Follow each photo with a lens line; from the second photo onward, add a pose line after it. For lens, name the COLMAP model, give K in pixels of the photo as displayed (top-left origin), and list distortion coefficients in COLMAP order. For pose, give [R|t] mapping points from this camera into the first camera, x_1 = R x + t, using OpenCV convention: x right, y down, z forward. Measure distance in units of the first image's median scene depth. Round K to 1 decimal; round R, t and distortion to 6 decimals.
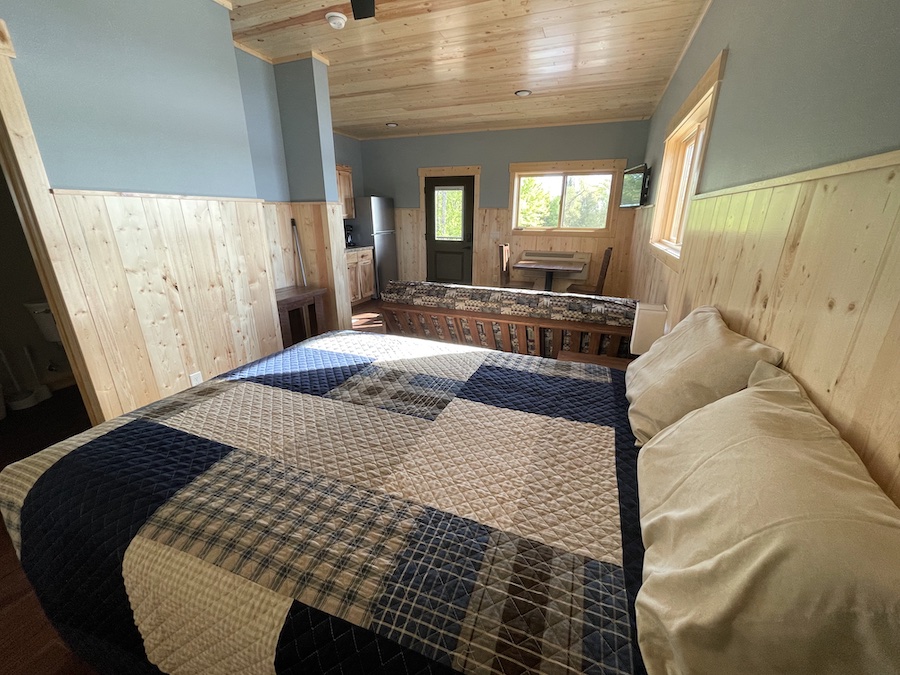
lens RADIAL K [[364.7, 0, 451.0], [0, 364.7, 335.1], [0, 0, 1]] dist [-0.000272, 0.000125]
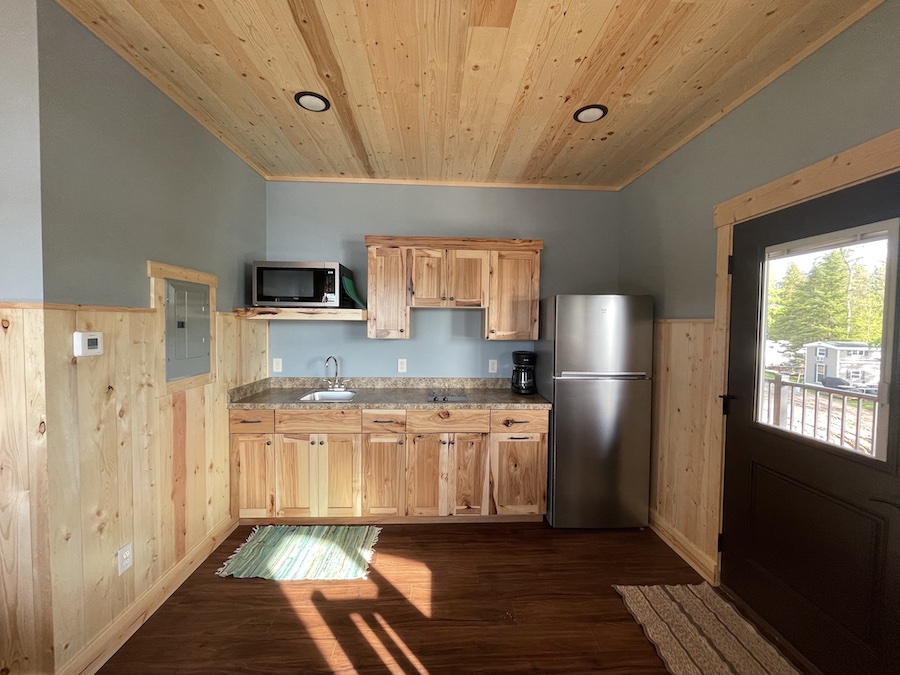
lens RADIAL K [[364.7, 0, 450.6], [0, 364.7, 335.9], [0, 0, 1]] dist [-0.000272, 0.000125]
pose [[0.406483, 0.029524, -0.913181, 0.126401], [-0.301849, 0.947697, -0.103722, -0.244559], [0.862356, 0.317804, 0.394135, 0.722931]]
